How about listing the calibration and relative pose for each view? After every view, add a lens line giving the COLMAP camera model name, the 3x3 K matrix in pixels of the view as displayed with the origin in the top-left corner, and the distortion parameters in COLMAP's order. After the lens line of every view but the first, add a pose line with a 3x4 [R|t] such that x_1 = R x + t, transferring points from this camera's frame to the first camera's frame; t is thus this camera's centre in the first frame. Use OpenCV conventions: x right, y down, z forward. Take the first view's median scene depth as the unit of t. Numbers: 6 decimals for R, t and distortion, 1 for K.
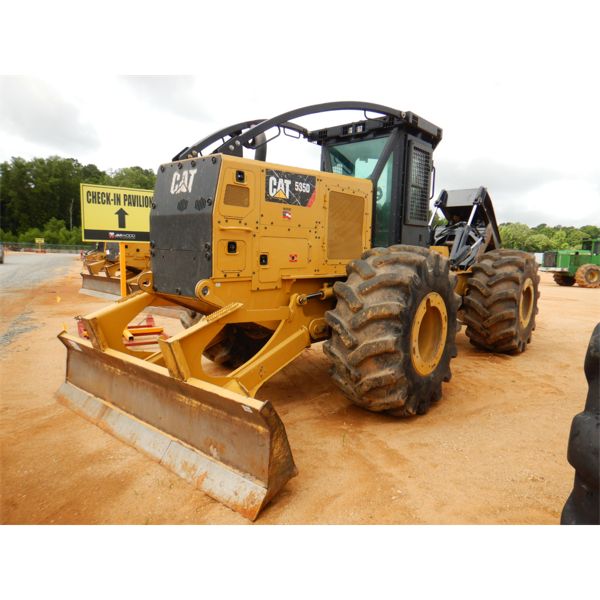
lens RADIAL K [[432.0, 0, 300.0], [0, 432.0, 300.0], [0, 0, 1]] dist [-0.004089, -0.001853]
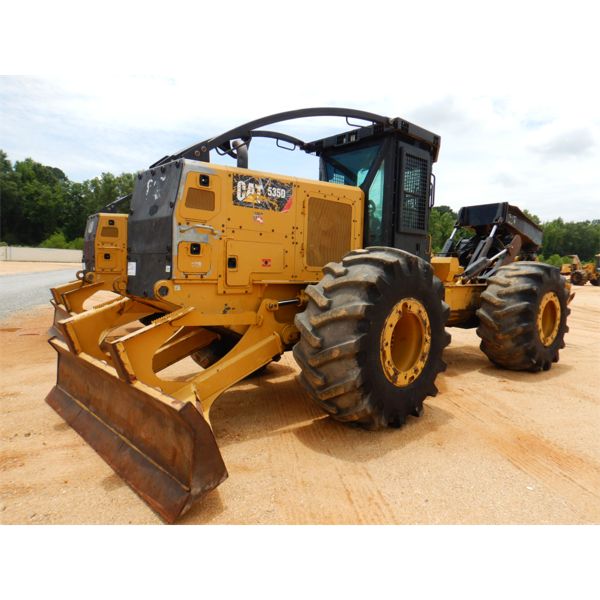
lens RADIAL K [[432.0, 0, 300.0], [0, 432.0, 300.0], [0, 0, 1]] dist [-0.004089, -0.001853]
pose [[0.993068, 0.007444, -0.117303, 0.177091], [-0.013900, 0.998427, -0.054314, 0.040935], [0.116714, 0.055568, 0.991610, 0.026487]]
